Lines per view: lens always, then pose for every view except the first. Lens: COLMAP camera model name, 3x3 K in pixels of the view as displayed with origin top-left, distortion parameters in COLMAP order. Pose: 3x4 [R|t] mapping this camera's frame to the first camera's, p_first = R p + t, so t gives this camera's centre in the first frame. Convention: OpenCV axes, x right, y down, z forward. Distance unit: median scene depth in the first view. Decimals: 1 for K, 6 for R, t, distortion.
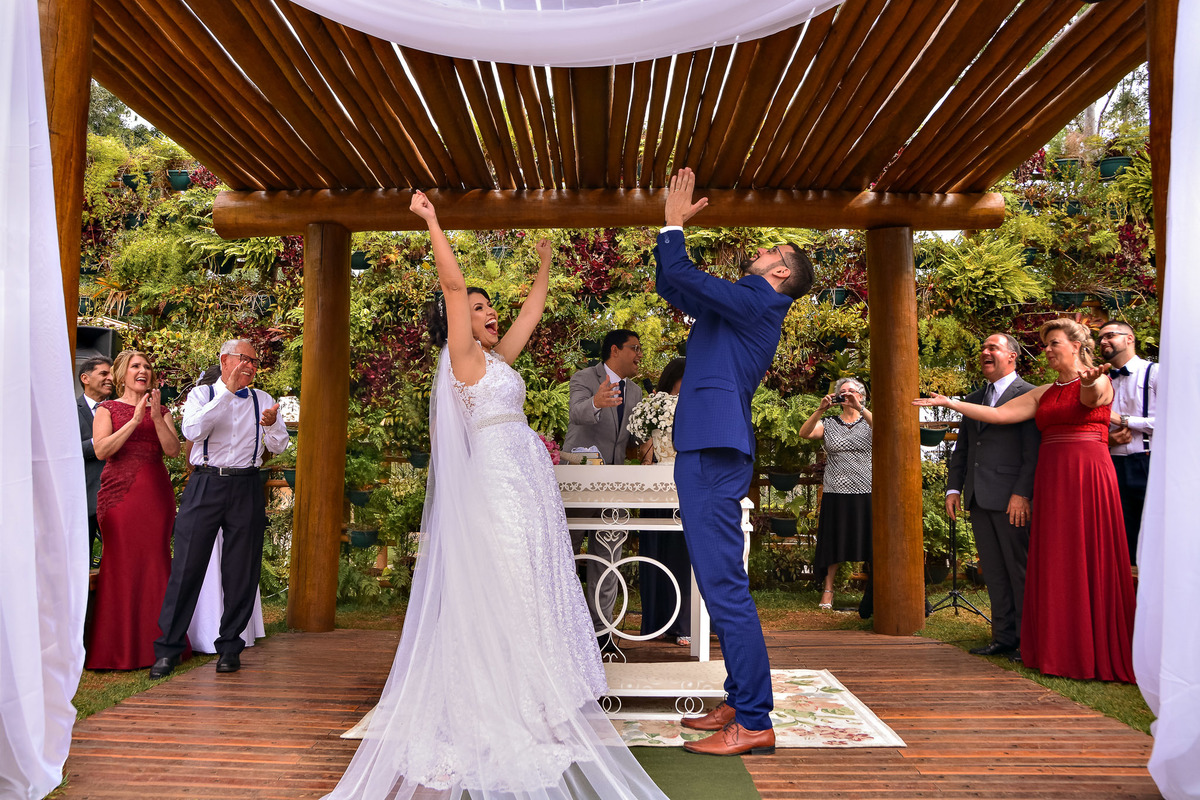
lens RADIAL K [[940.7, 0, 578.0], [0, 940.7, 404.3], [0, 0, 1]] dist [-0.122080, 0.118776]
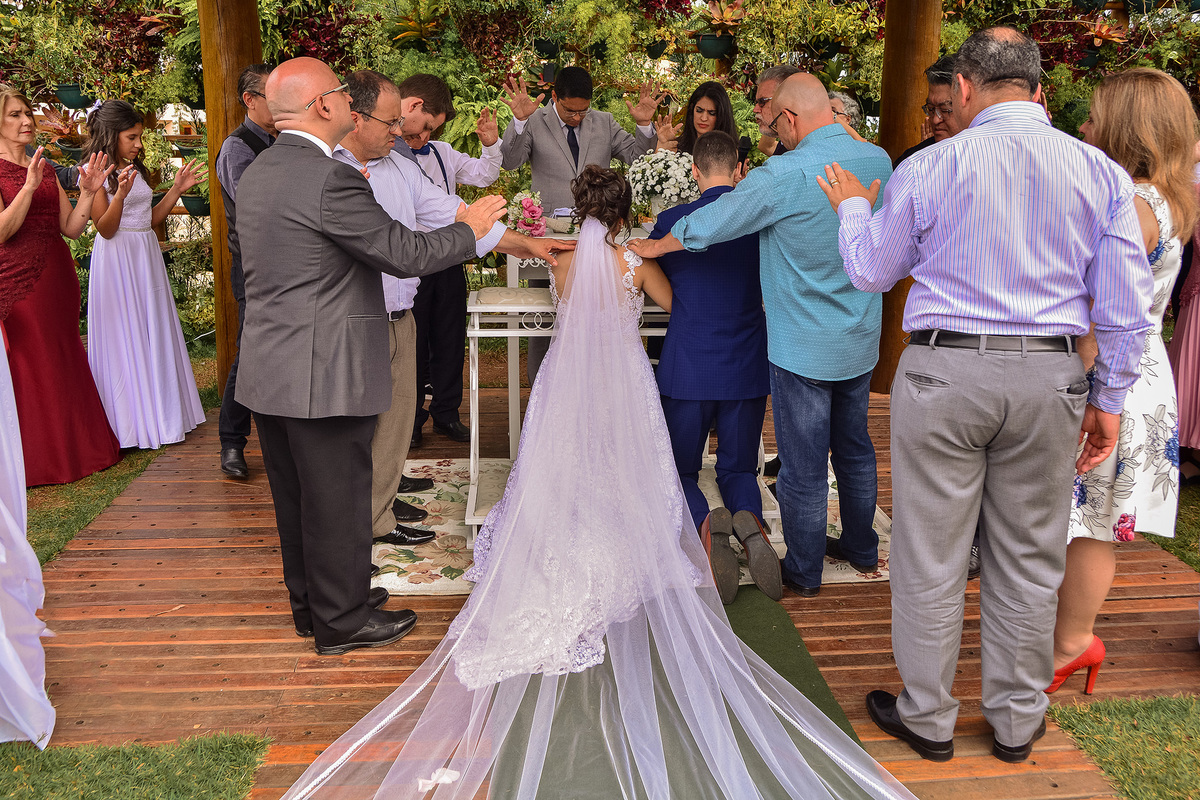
lens RADIAL K [[1012.0, 0, 616.1], [0, 1012.0, 393.4], [0, 0, 1]] dist [-0.107609, 0.141023]
pose [[0.990970, -0.026456, 0.131450, -0.051857], [-0.018939, 0.942898, 0.332542, -0.069684], [-0.132741, -0.332028, 0.933883, 0.051203]]
